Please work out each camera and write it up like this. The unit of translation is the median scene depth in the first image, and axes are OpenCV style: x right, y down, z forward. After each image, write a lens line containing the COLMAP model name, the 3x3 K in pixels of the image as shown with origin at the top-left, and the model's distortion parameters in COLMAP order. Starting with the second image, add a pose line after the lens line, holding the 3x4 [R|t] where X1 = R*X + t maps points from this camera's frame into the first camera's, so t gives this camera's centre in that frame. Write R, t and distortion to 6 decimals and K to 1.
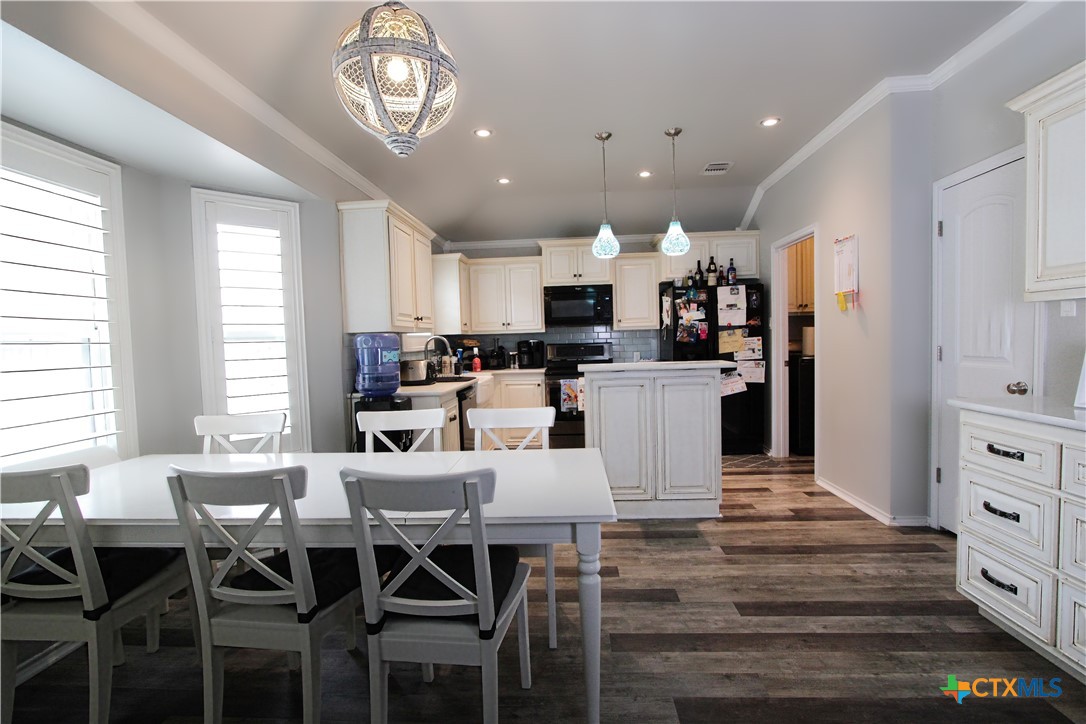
lens RADIAL K [[498.7, 0, 545.7], [0, 498.7, 363.2], [0, 0, 1]] dist [-0.024932, 0.000142]
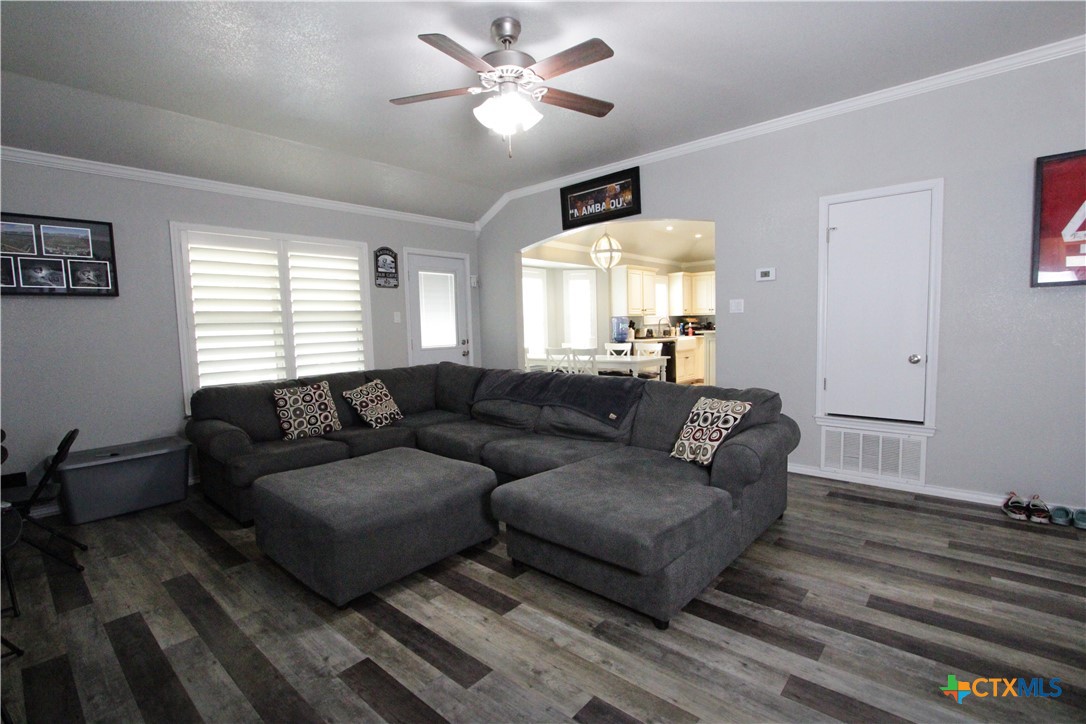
lens RADIAL K [[498.7, 0, 545.7], [0, 498.7, 363.2], [0, 0, 1]] dist [-0.024932, 0.000142]
pose [[0.791694, 0.050095, -0.608860, 0.787651], [-0.021353, 0.998292, 0.054371, 0.040354], [0.610544, -0.030044, 0.791412, -1.088943]]
